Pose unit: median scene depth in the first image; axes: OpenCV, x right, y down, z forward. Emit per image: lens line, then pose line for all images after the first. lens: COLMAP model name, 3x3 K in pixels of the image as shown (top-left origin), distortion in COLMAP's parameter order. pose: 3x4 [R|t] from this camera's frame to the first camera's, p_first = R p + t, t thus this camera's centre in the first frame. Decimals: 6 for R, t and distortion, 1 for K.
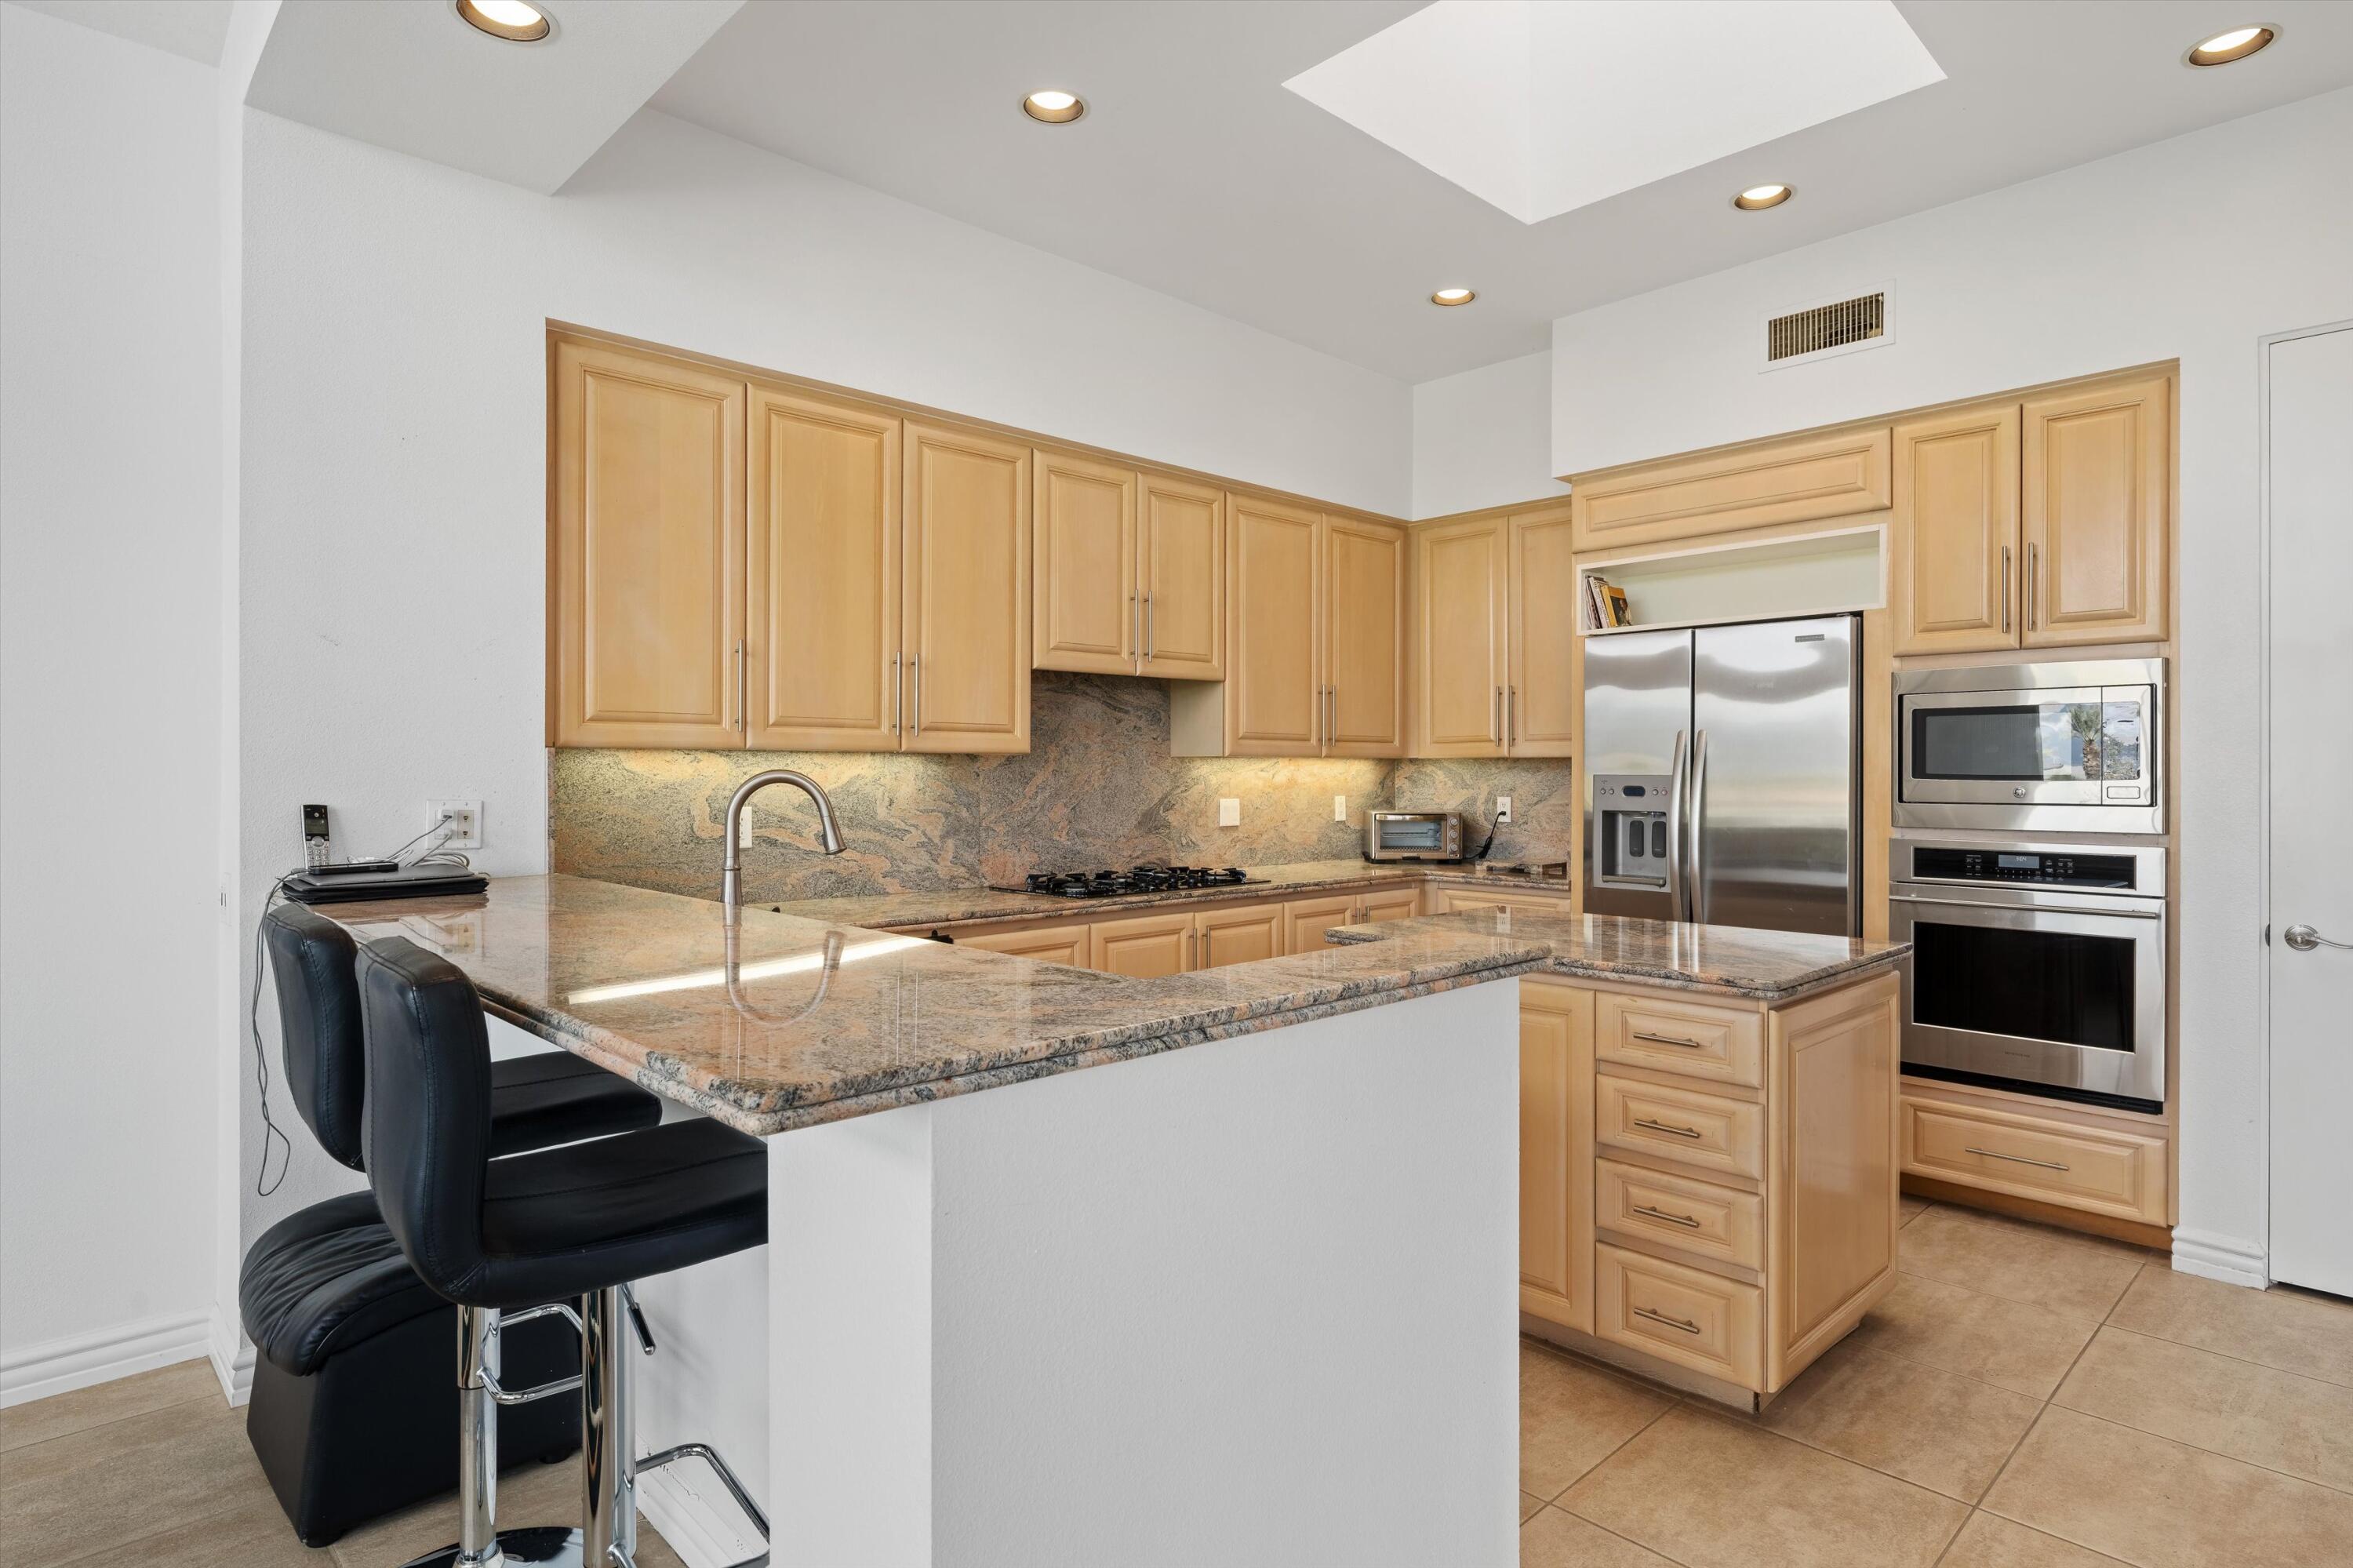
lens RADIAL K [[1189.4, 0, 1085.5], [0, 1189.4, 757.3], [0, 0, 1]] dist [0.027273, 0.001072]
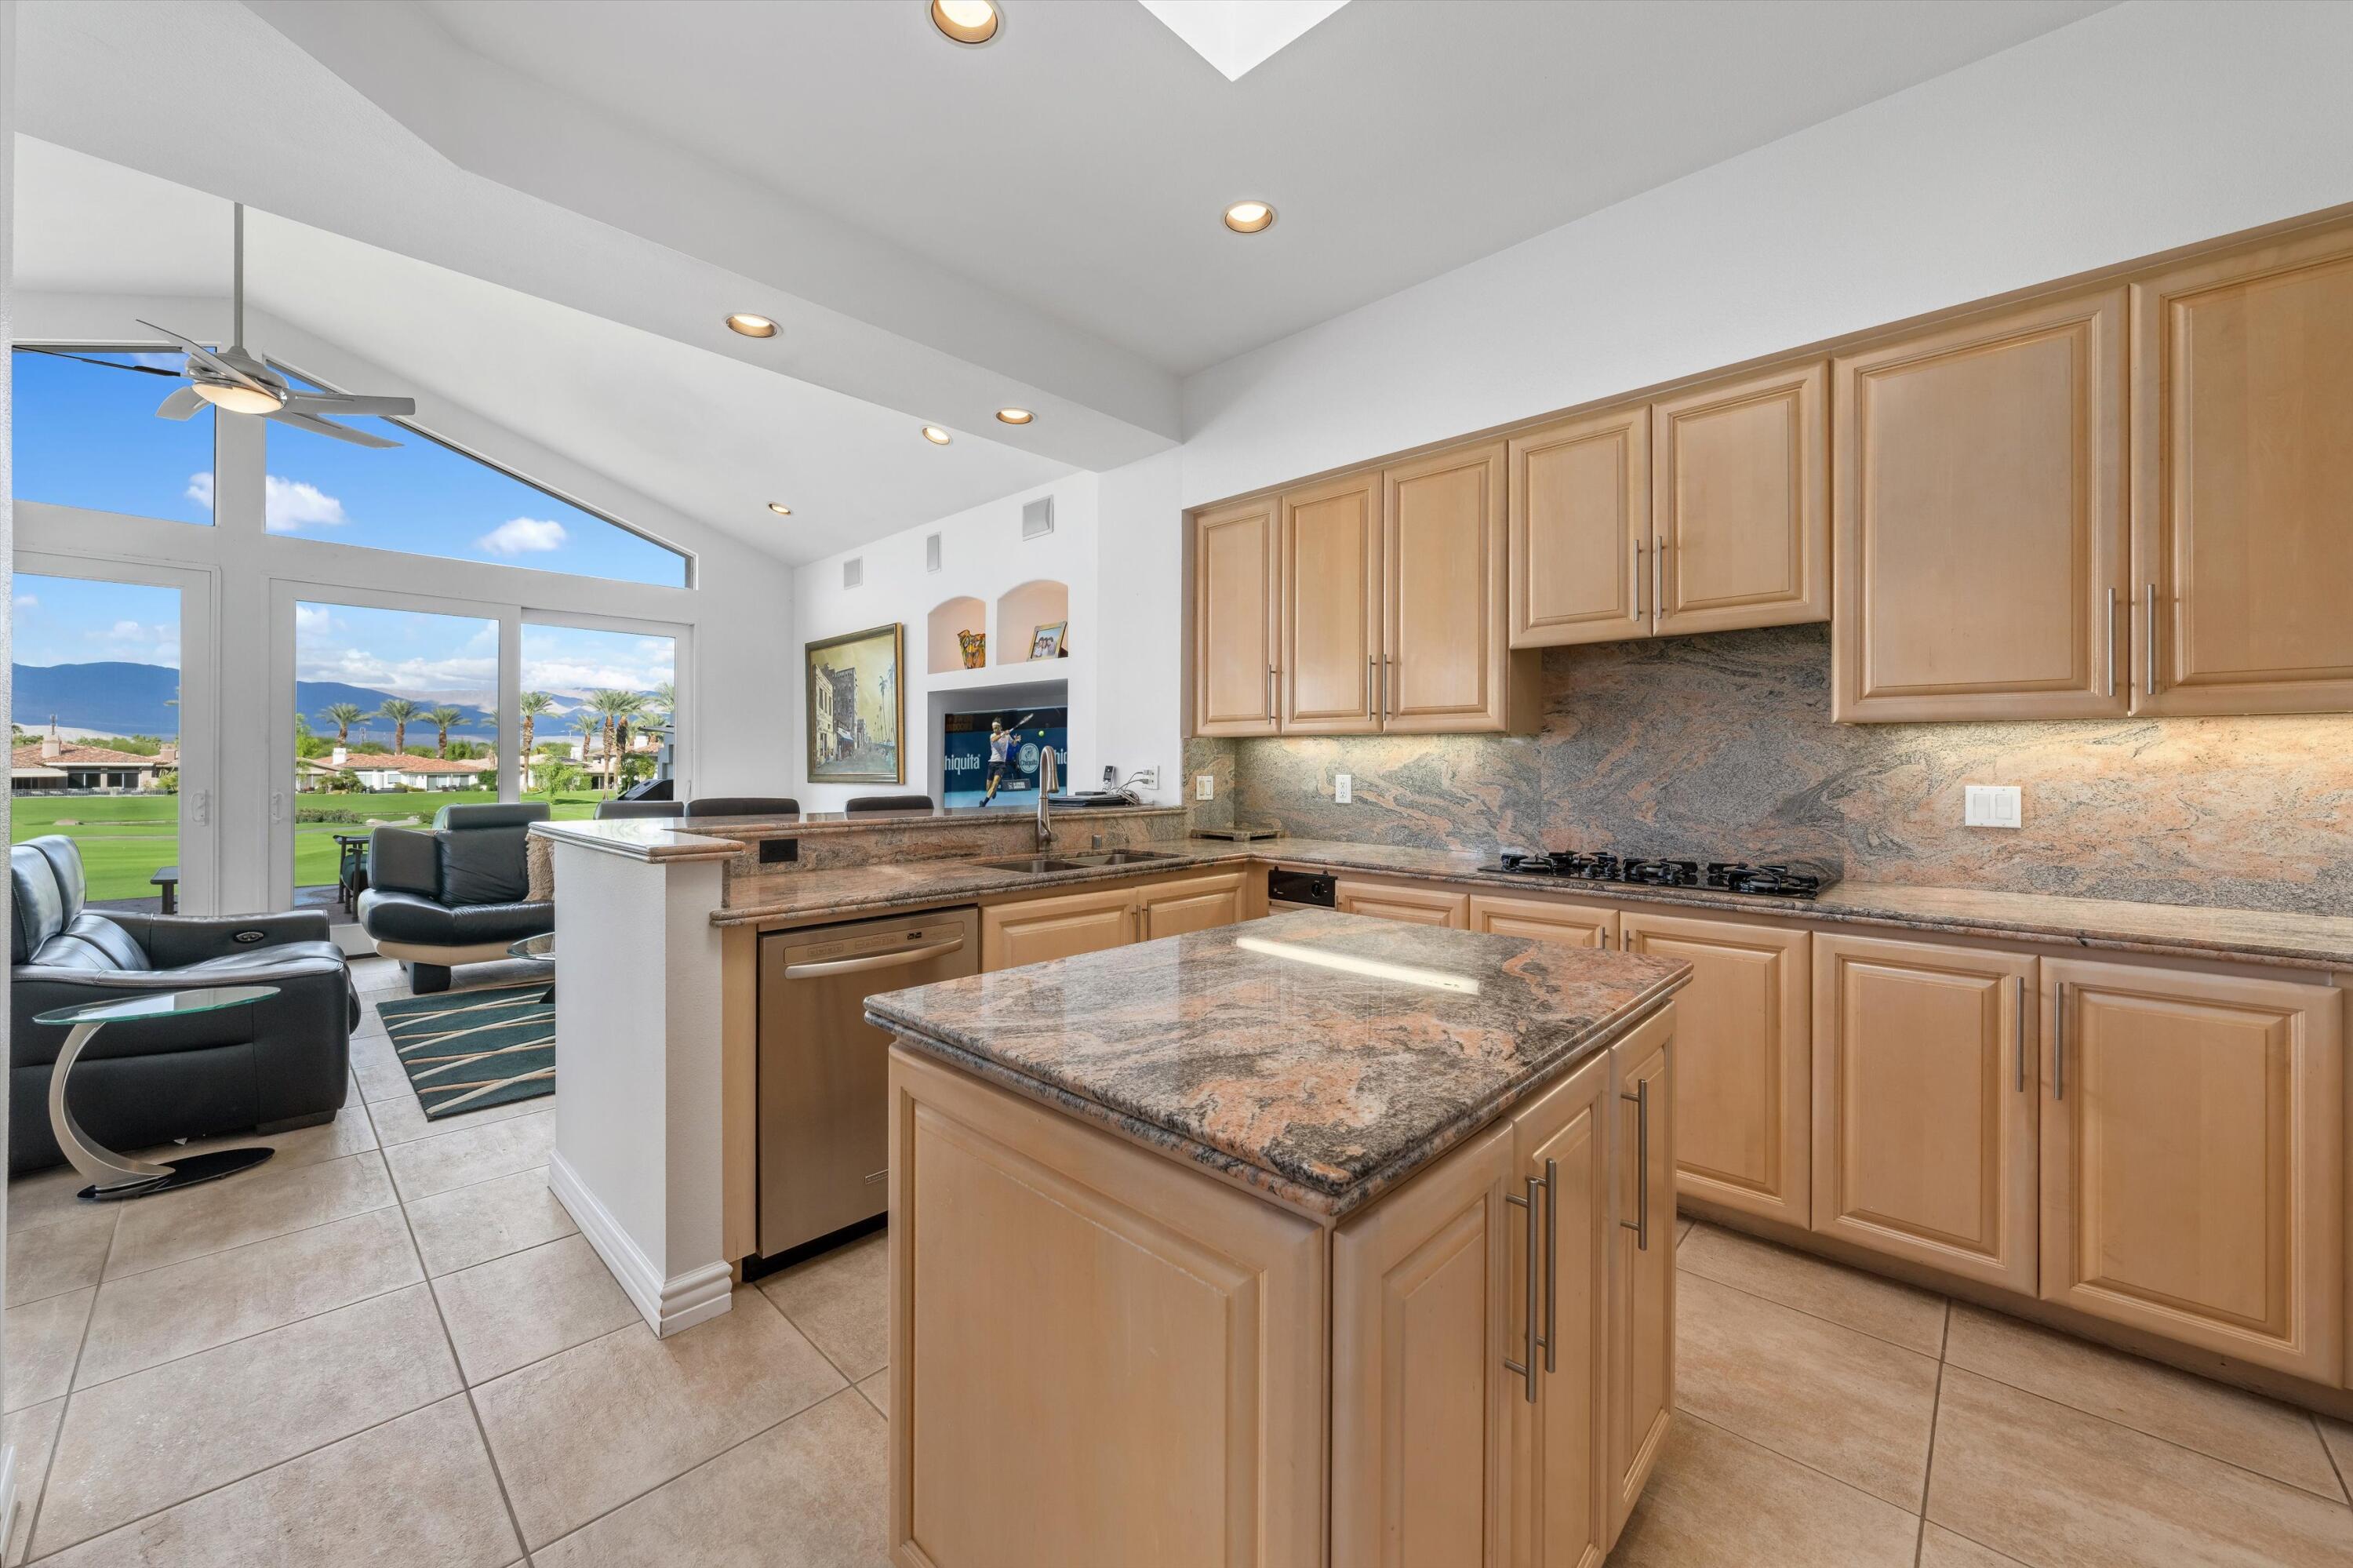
lens RADIAL K [[897.5, 0, 1147.4], [0, 897.5, 757.1], [0, 0, 1]] dist [0.004484, 0.001207]
pose [[0.101450, 0.003204, -0.994835, 0.642754], [0.018759, 0.999811, 0.005133, 0.008429], [0.994664, -0.019183, 0.101371, 0.544813]]
